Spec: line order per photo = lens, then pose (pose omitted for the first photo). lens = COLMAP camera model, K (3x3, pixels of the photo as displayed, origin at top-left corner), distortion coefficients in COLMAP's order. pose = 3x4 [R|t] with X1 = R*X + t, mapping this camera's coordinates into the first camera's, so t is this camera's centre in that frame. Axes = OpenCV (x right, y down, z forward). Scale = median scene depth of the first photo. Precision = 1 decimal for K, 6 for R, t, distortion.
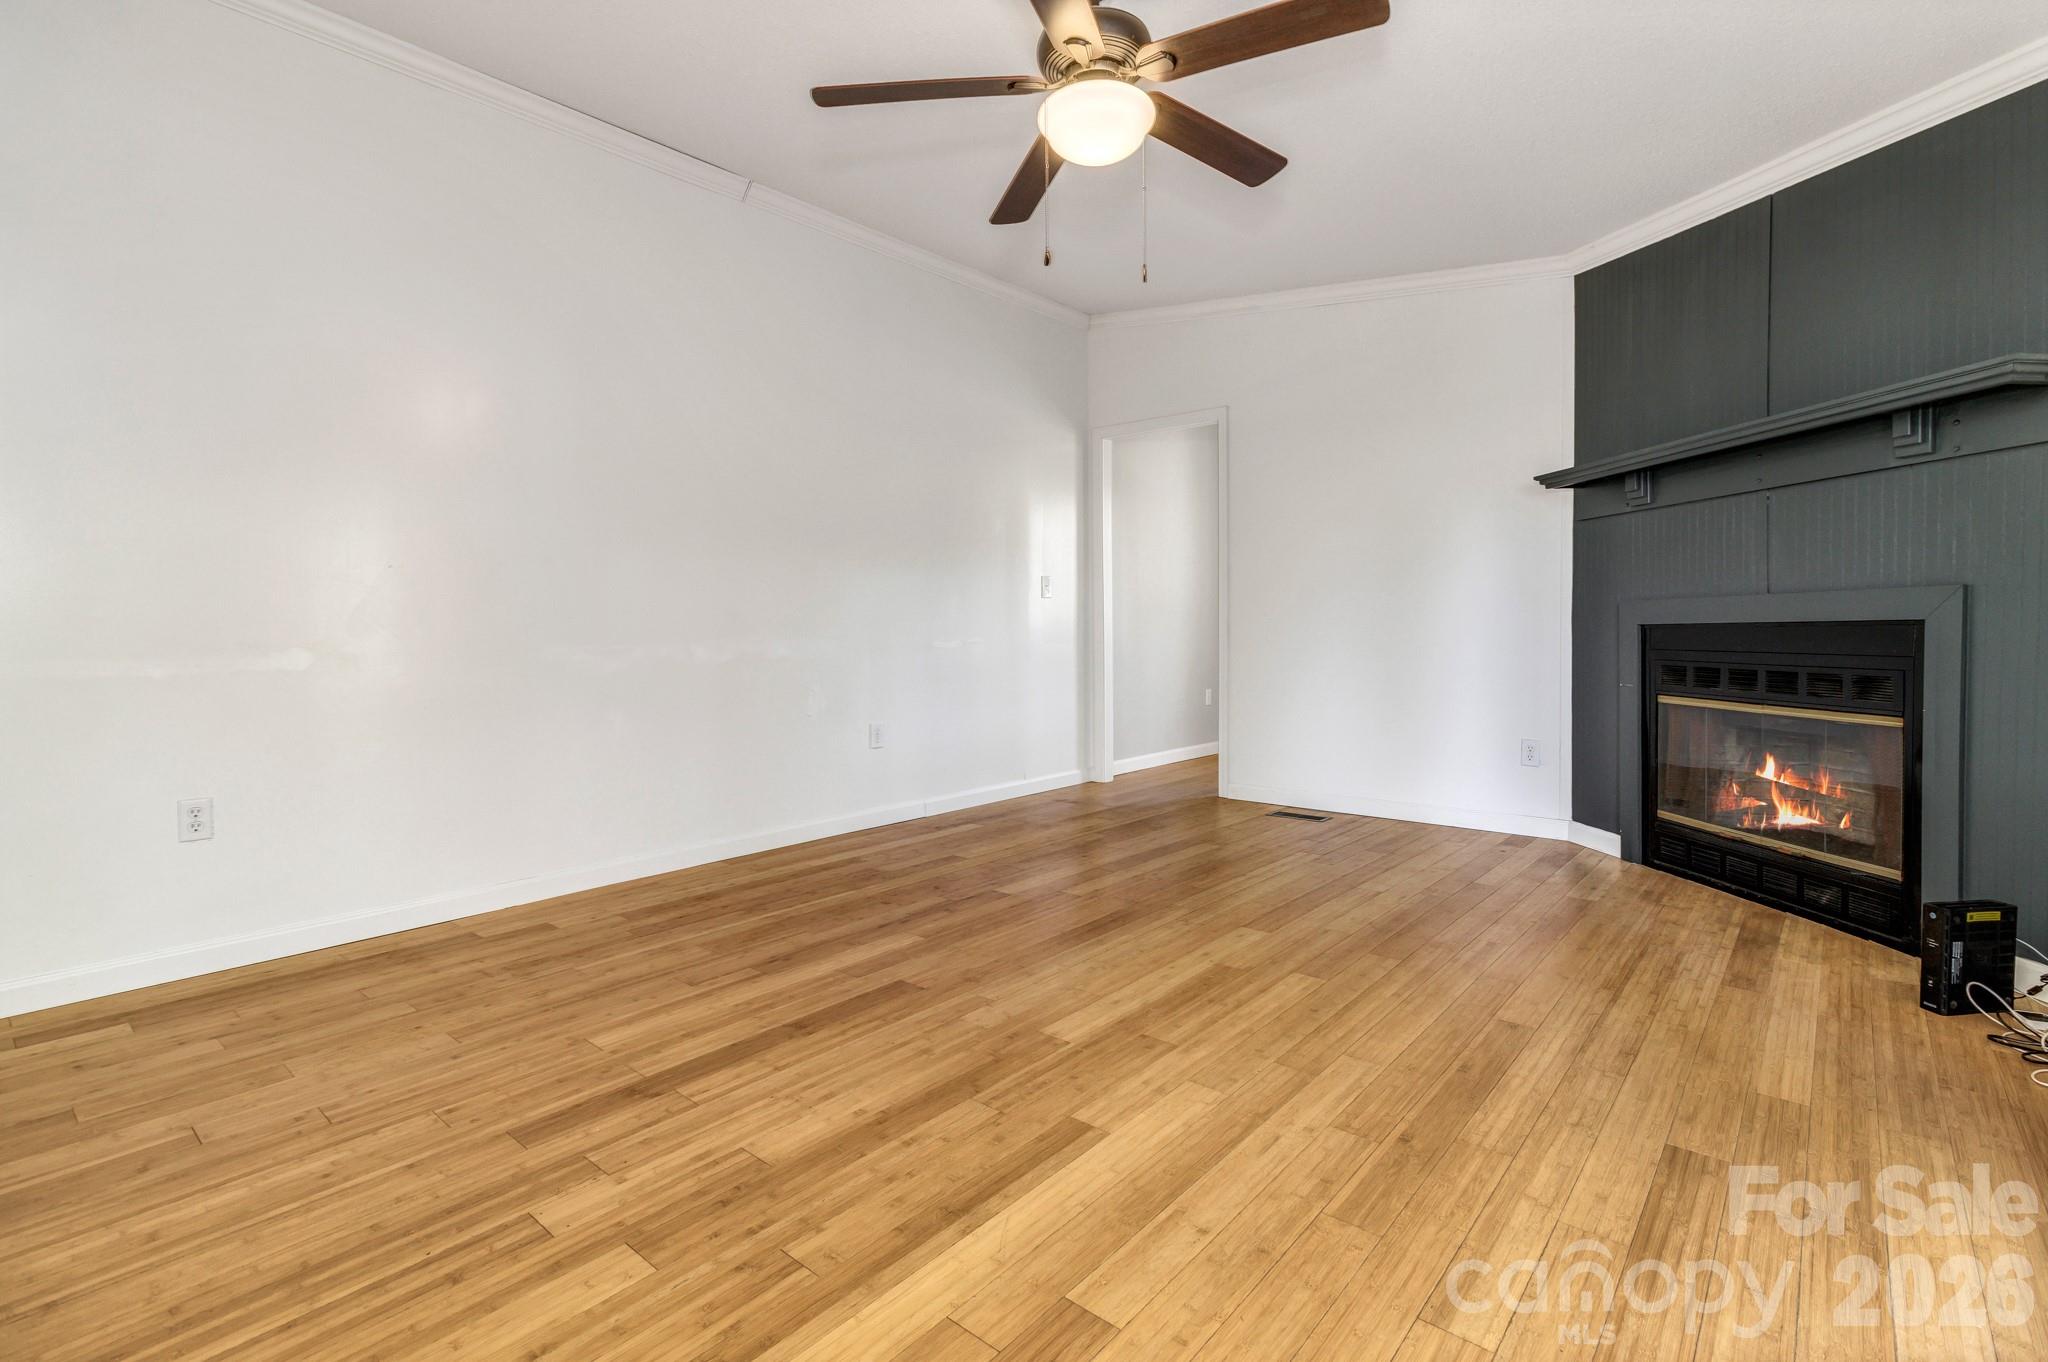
lens RADIAL K [[946.4, 0, 1054.7], [0, 946.4, 648.3], [0, 0, 1]] dist [0.007152, 0.000029]
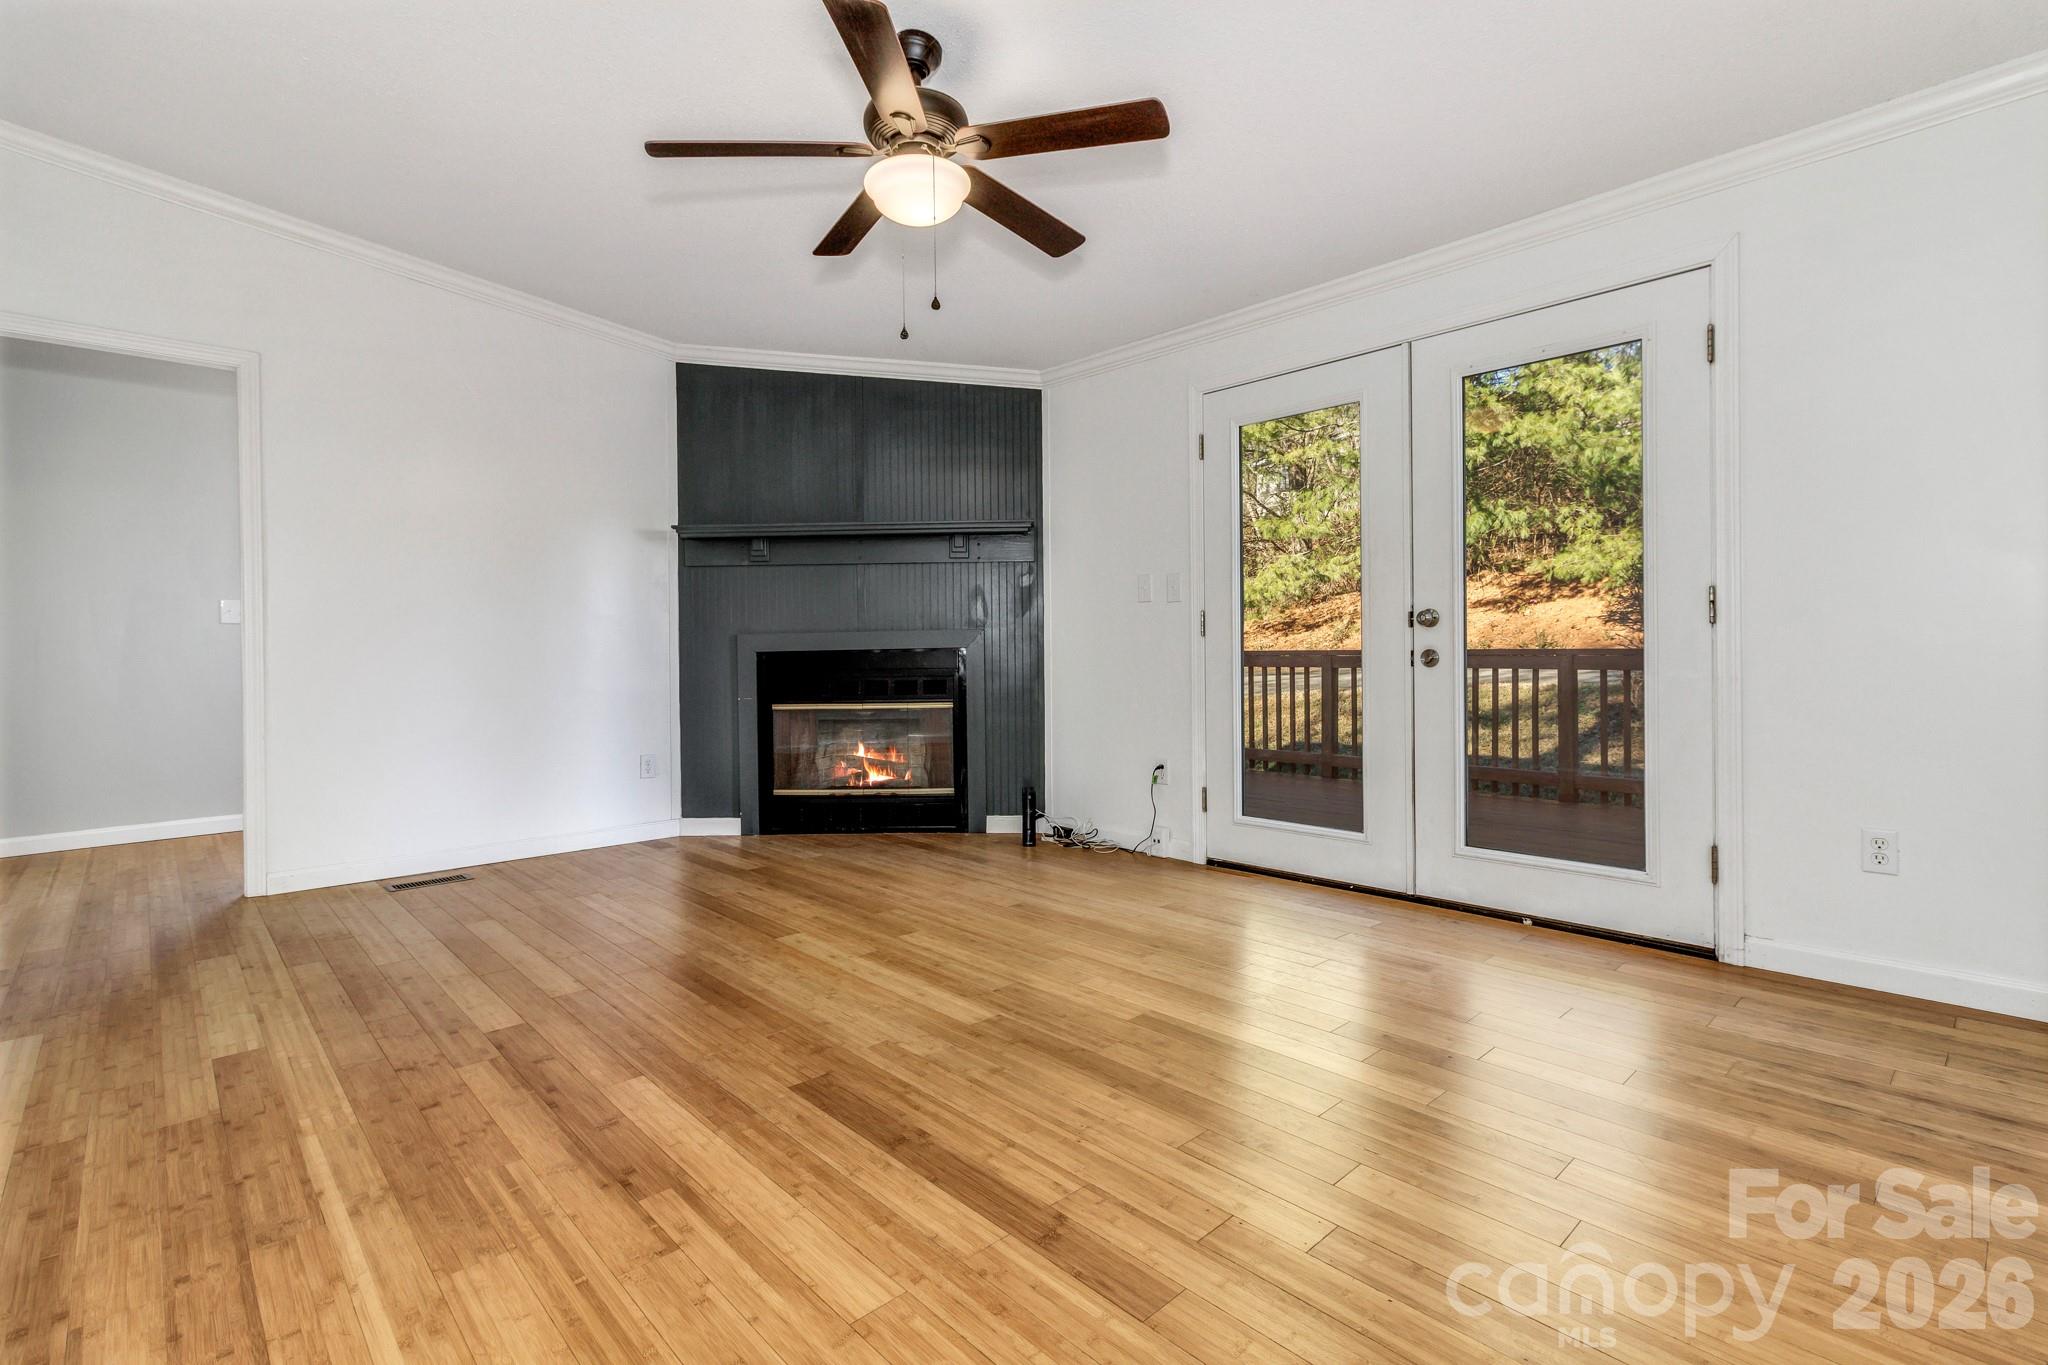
lens RADIAL K [[946.4, 0, 1008.6], [0, 946.4, 648.6], [0, 0, 1]] dist [0.007152, 0.000029]
pose [[0.128991, 0.010305, 0.991592, -0.965041], [0.028889, 0.999483, -0.014145, -0.003091], [-0.991225, 0.030471, 0.128626, 0.723431]]
